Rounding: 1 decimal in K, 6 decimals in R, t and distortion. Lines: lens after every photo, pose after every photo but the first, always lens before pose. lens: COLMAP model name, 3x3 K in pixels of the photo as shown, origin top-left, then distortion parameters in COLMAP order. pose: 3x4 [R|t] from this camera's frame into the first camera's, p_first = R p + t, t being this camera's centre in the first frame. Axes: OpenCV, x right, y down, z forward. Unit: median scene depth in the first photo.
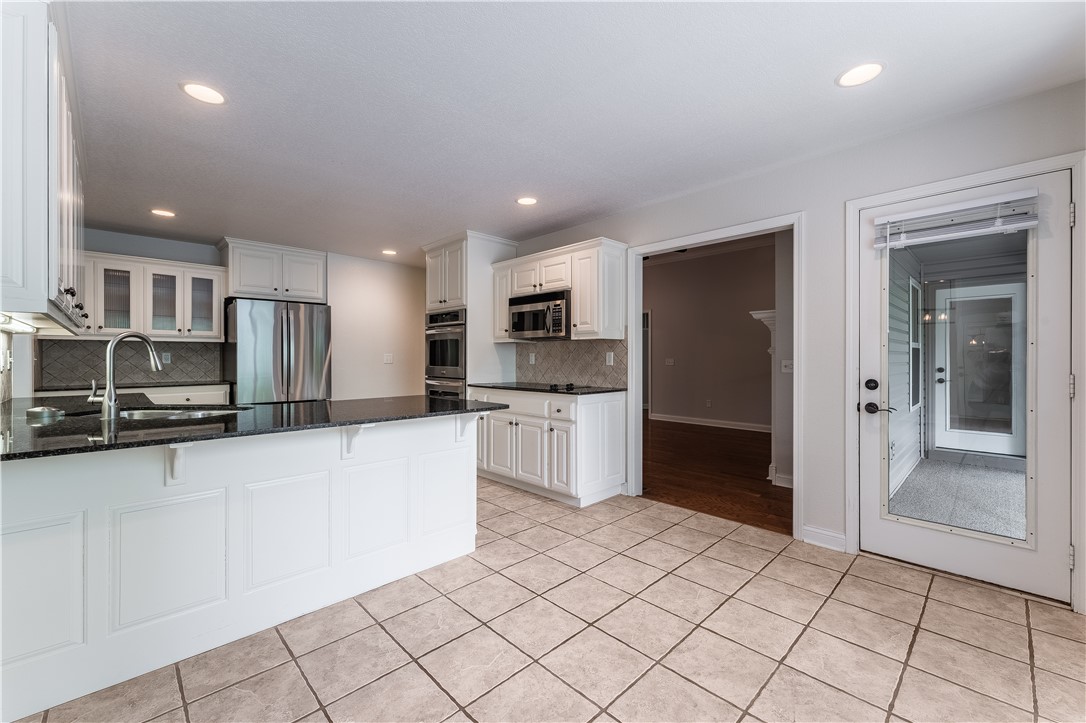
lens RADIAL K [[443.5, 0, 541.9], [0, 443.5, 360.4], [0, 0, 1]] dist [0.000401, -0.000682]
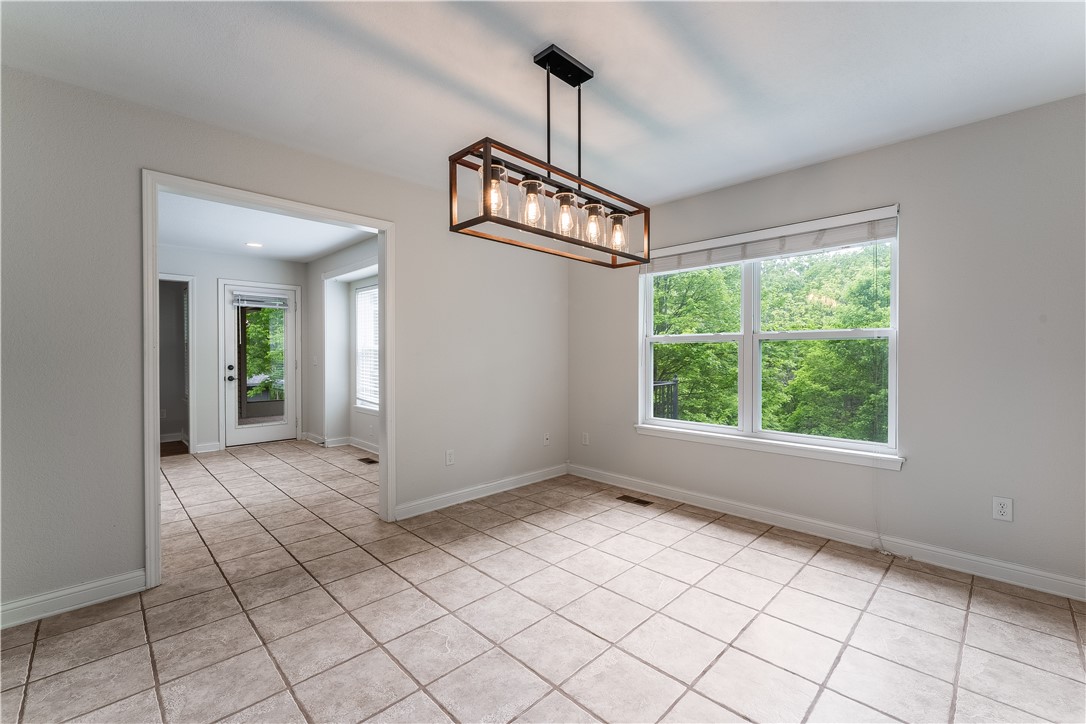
lens RADIAL K [[443.5, 0, 542.0], [0, 443.5, 359.8], [0, 0, 1]] dist [0.000401, -0.000682]
pose [[-0.017885, -0.008672, 0.999802, -1.419384], [0.005802, 0.999945, 0.008777, 0.006504], [-0.999823, 0.005958, -0.017833, -0.461768]]
